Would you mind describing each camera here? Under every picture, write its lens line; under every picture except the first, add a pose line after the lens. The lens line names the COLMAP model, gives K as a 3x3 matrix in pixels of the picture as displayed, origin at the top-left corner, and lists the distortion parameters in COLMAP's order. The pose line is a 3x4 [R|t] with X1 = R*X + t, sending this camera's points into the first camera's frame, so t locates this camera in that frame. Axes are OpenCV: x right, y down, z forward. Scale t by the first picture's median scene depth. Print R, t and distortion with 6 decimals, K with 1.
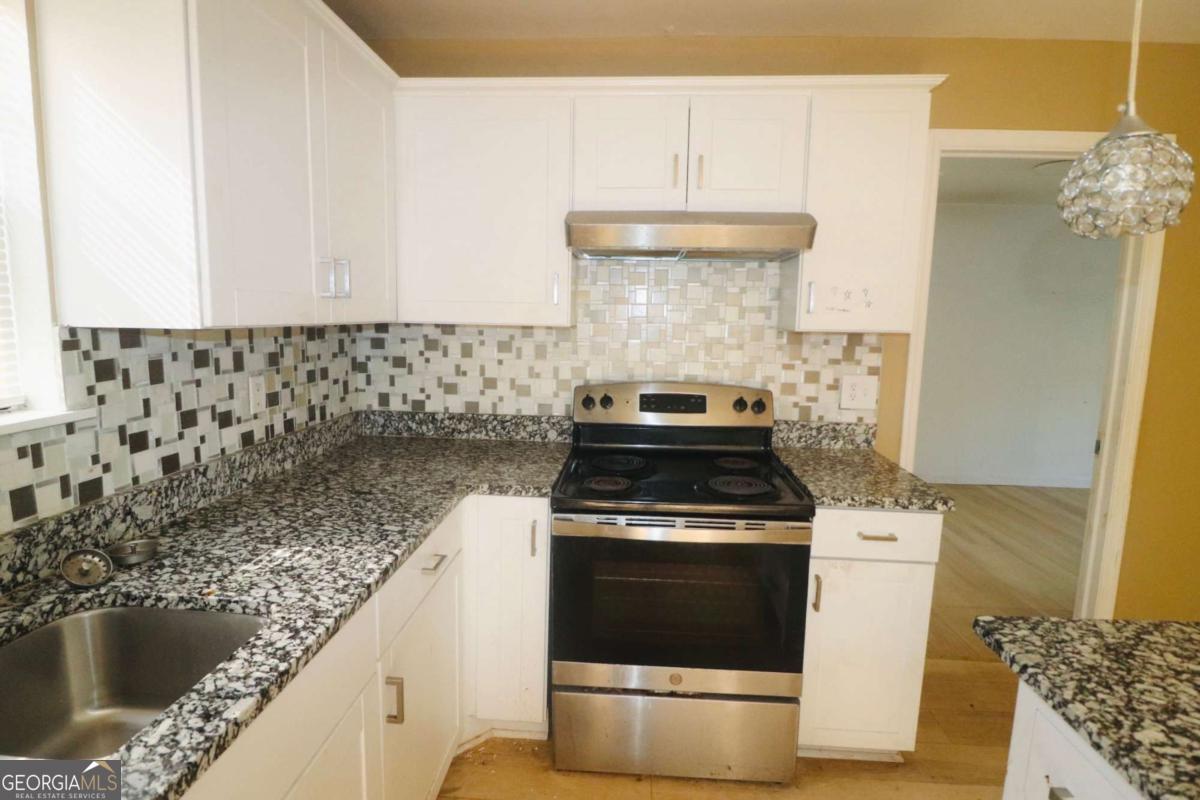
lens RADIAL K [[596.3, 0, 600.3], [0, 596.3, 387.6], [0, 0, 1]] dist [-0.021229, -0.005919]
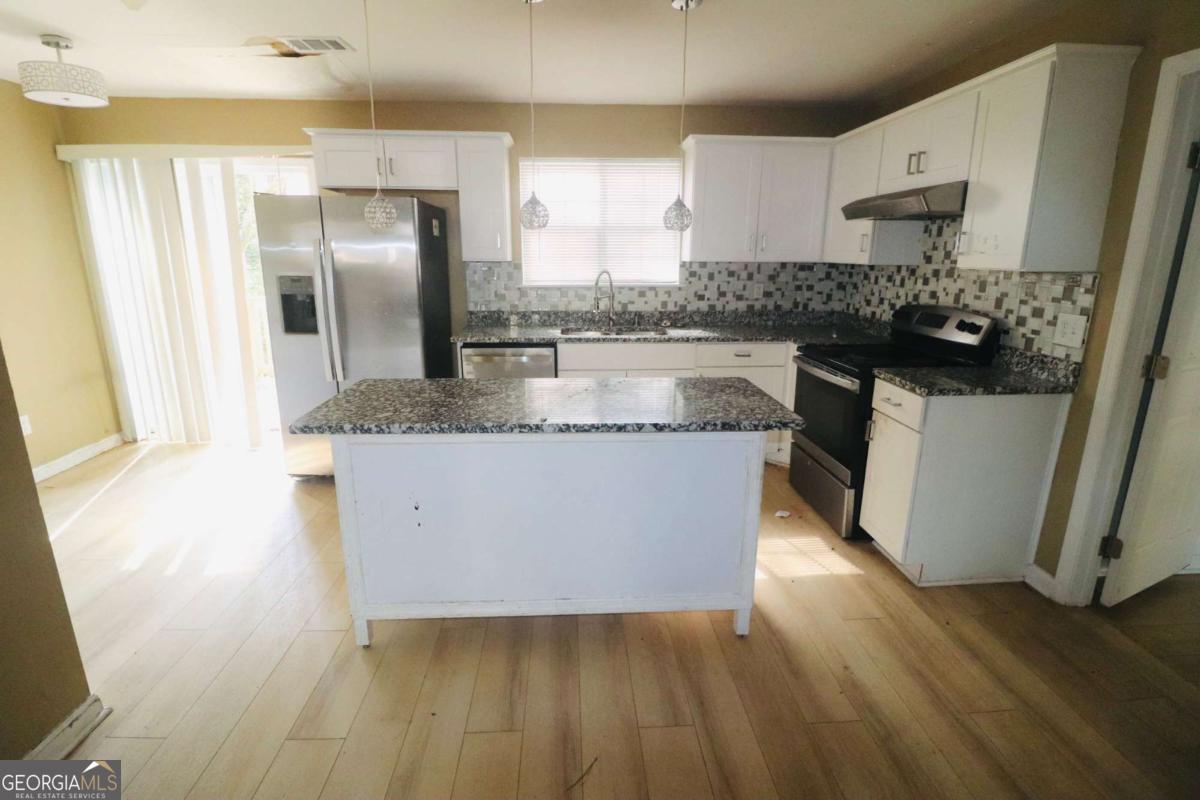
lens RADIAL K [[570.4, 0, 600.9], [0, 570.4, 399.9], [0, 0, 1]] dist [-0.008360, -0.008189]
pose [[0.115641, 0.231050, -0.966045, 1.804243], [-0.127067, 0.968020, 0.216311, 0.022079], [0.985130, 0.097738, 0.141302, 0.044750]]
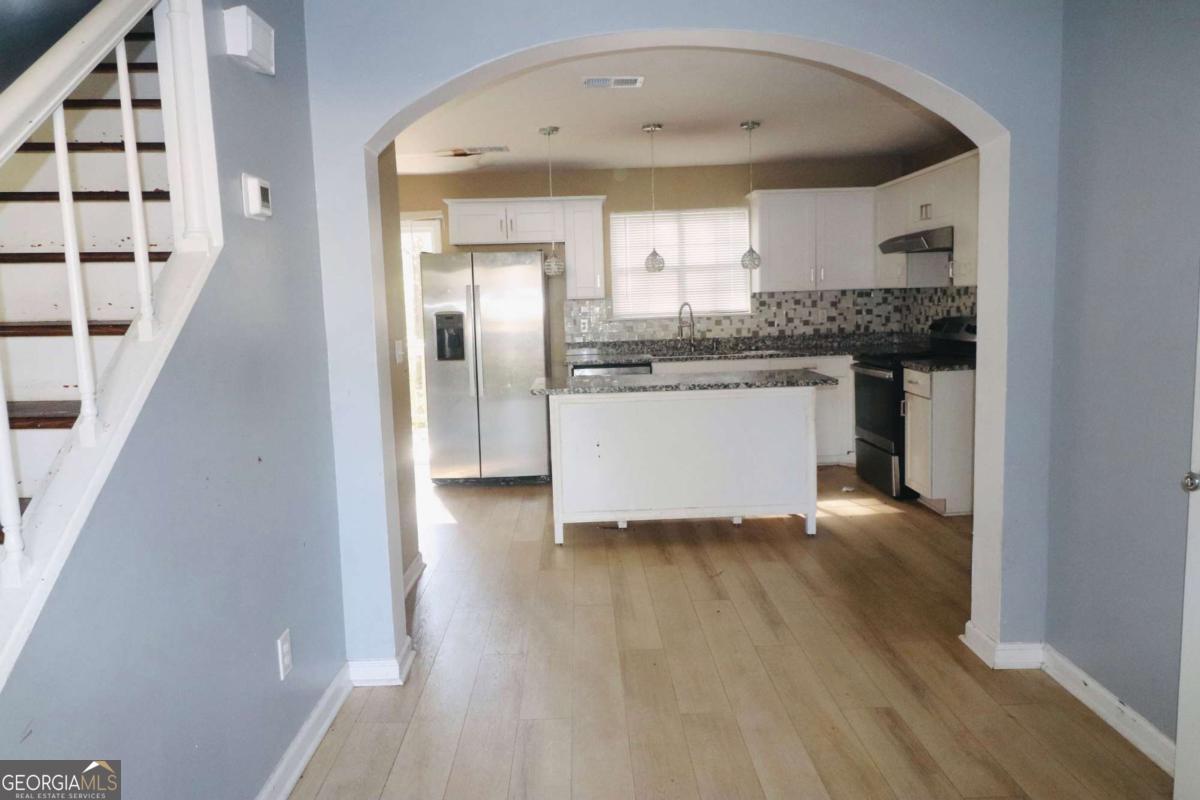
lens RADIAL K [[841.8, 0, 600.0], [0, 841.8, 396.7], [0, 0, 1]] dist [0.003824, -0.007835]
pose [[0.084995, 0.096049, -0.991741, 3.368823], [-0.089180, 0.992081, 0.088439, 0.134075], [0.992382, 0.080926, 0.092888, -0.394632]]
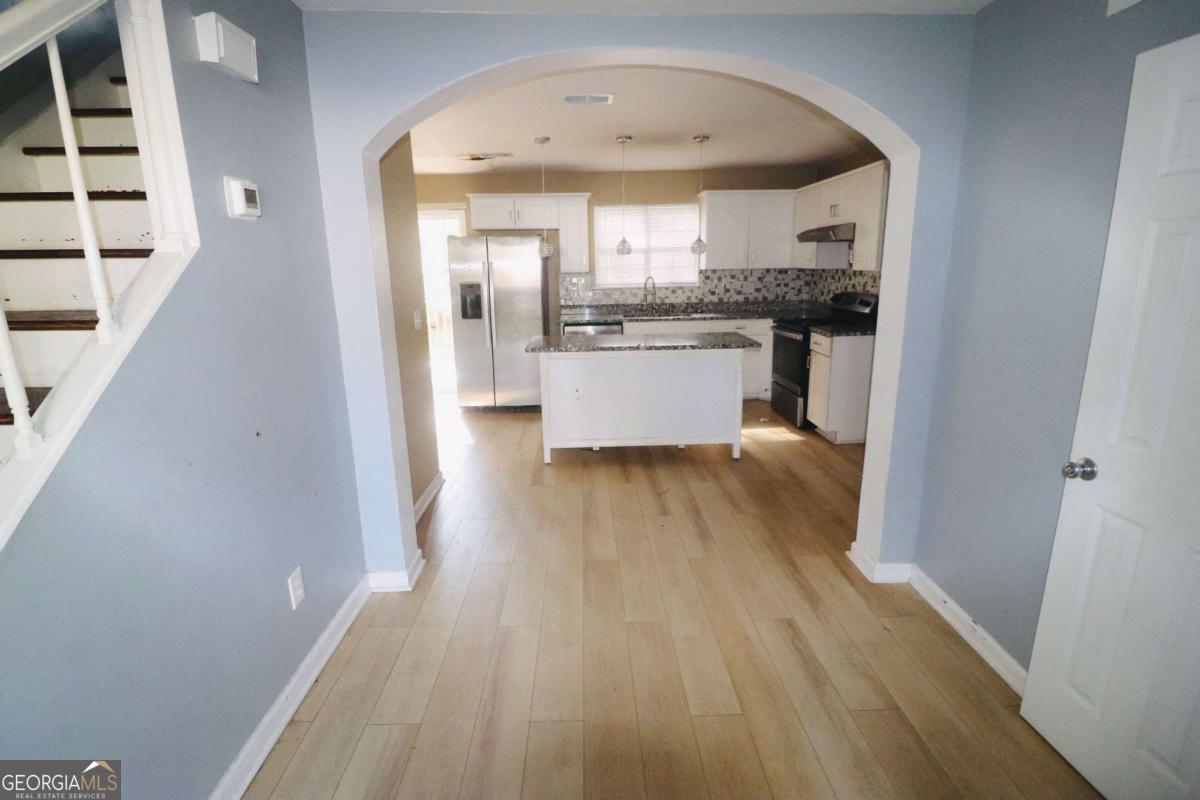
lens RADIAL K [[570.4, 0, 599.9], [0, 570.4, 398.2], [0, 0, 1]] dist [-0.008360, -0.008189]
pose [[0.088677, 0.212172, -0.973201, 3.057969], [-0.103555, 0.973719, 0.202849, 0.060933], [0.990663, 0.082792, 0.108318, -0.299149]]
